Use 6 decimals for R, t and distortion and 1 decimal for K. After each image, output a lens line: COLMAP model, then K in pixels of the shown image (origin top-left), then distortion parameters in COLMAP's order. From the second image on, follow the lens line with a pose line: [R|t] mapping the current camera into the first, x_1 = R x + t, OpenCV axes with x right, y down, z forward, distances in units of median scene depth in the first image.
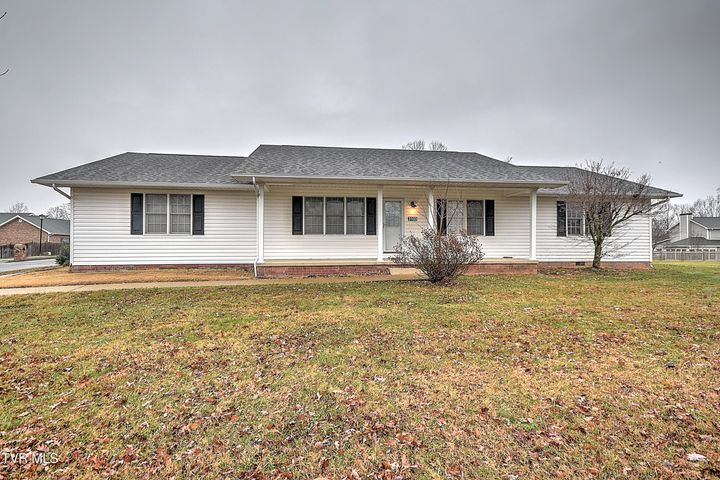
lens RADIAL K [[348.9, 0, 356.8], [0, 348.9, 237.7], [0, 0, 1]] dist [0.022692, 0.000214]
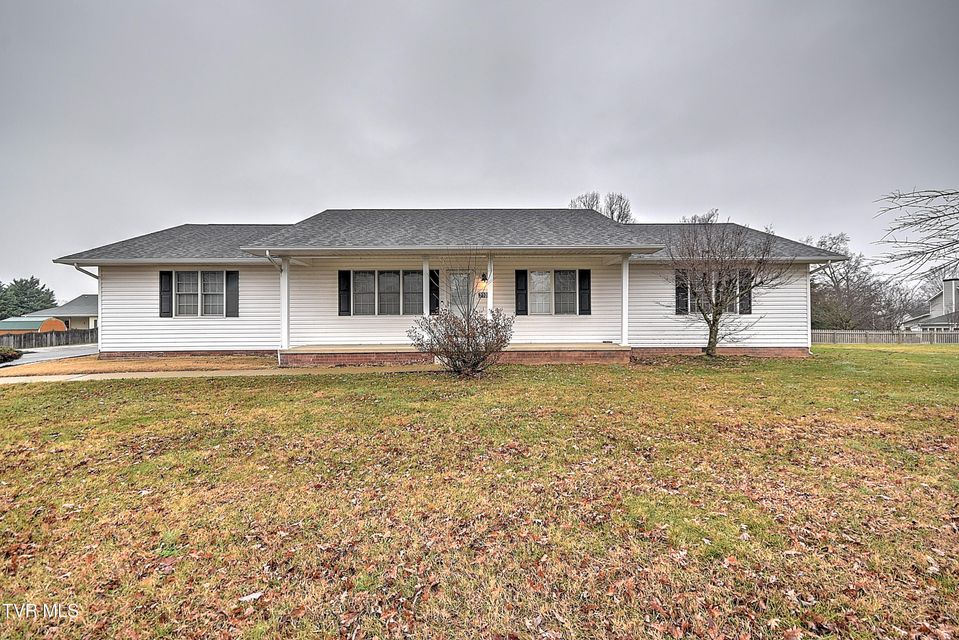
lens RADIAL K [[425.2, 0, 482.1], [0, 425.2, 316.6], [0, 0, 1]] dist [0.009859, 0.000414]
pose [[0.992896, -0.008409, -0.118688, 0.294526], [0.008725, 0.999960, 0.002140, -0.006060], [0.118665, -0.003161, 0.992929, 0.017398]]
